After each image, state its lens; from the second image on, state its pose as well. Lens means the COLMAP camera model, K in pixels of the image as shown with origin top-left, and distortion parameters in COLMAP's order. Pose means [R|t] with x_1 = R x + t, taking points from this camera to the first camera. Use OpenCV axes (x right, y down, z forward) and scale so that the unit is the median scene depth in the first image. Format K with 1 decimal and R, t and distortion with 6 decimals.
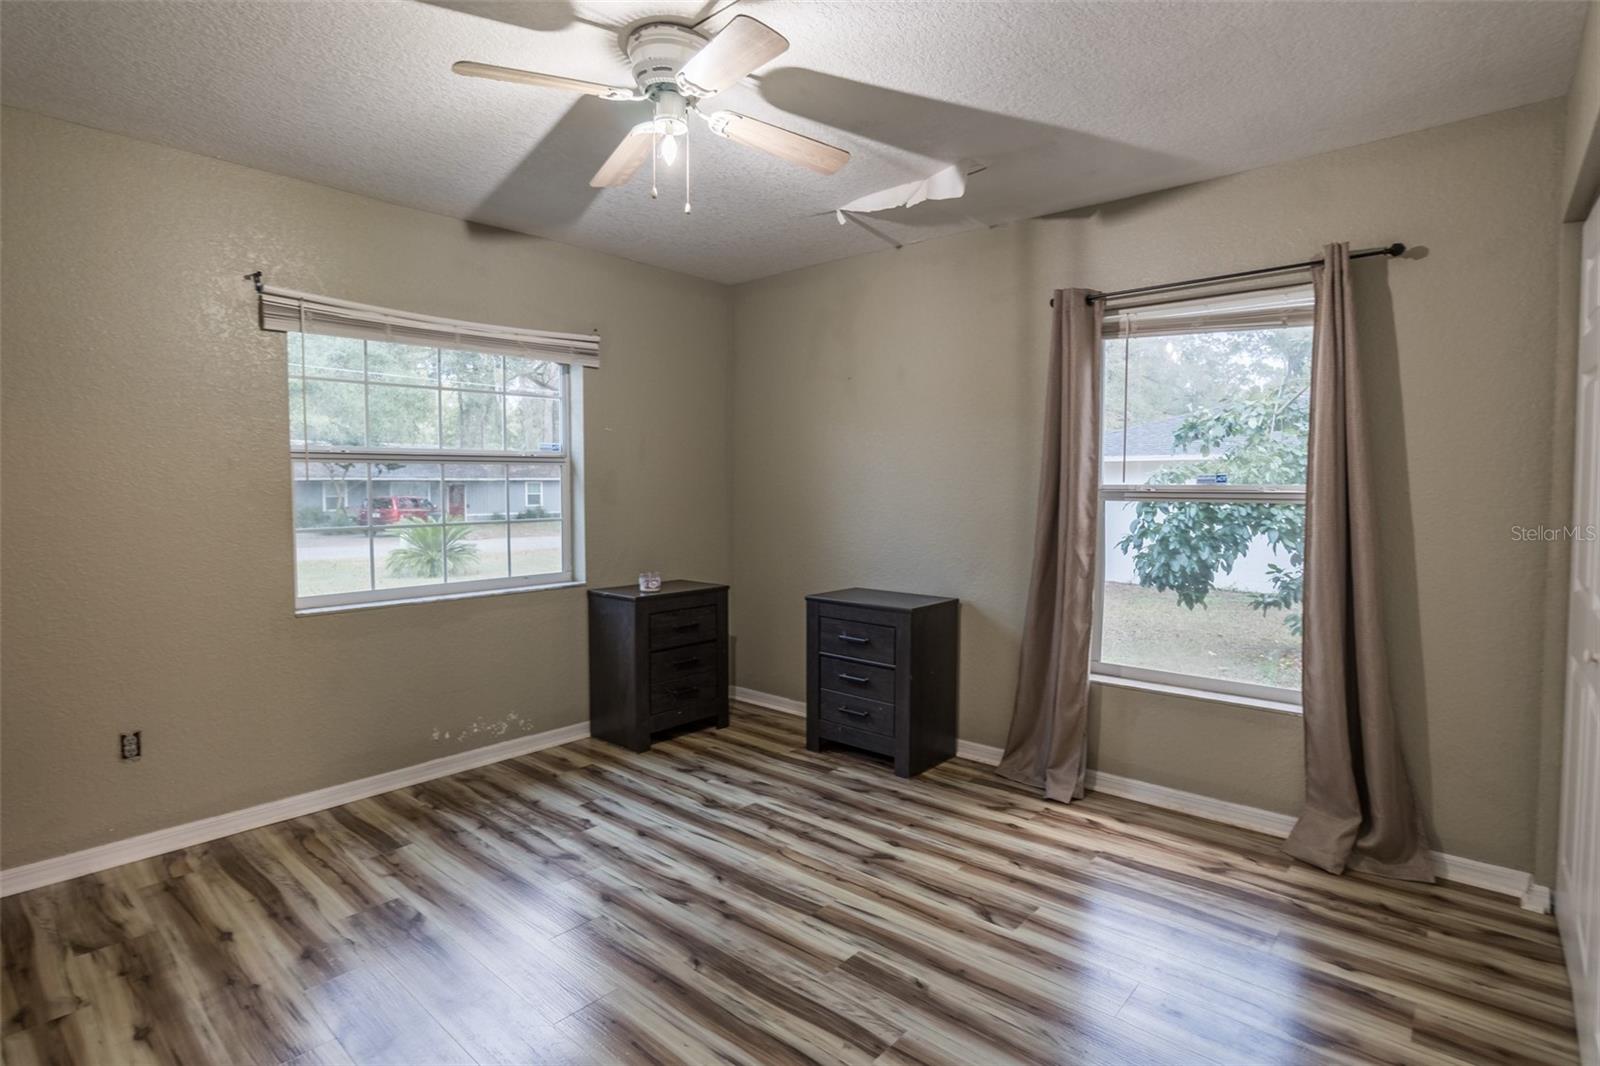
lens RADIAL K [[797.7, 0, 807.9], [0, 797.7, 522.7], [0, 0, 1]] dist [-0.055970, 0.030956]
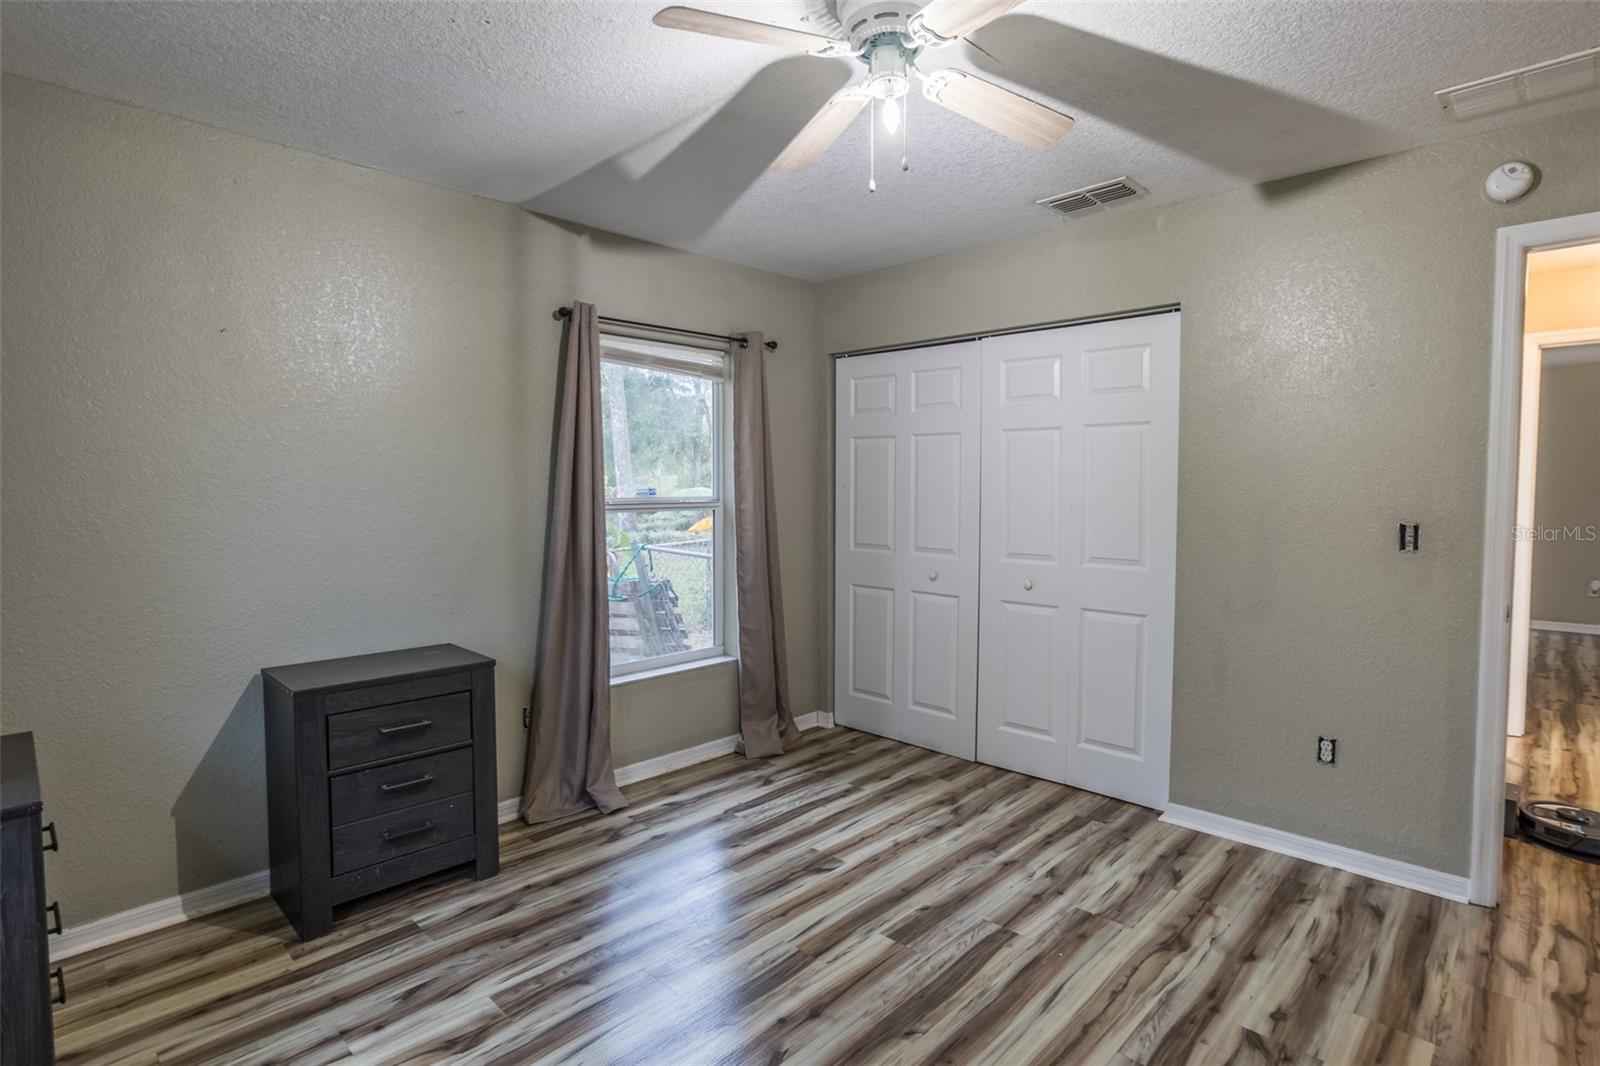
lens RADIAL K [[797.7, 0, 807.9], [0, 797.7, 522.7], [0, 0, 1]] dist [-0.055970, 0.030956]
pose [[0.047536, -0.045414, 0.997837, -0.747563], [0.049148, 0.997862, 0.043074, -0.053862], [-0.997660, 0.046995, 0.049667, 0.763293]]
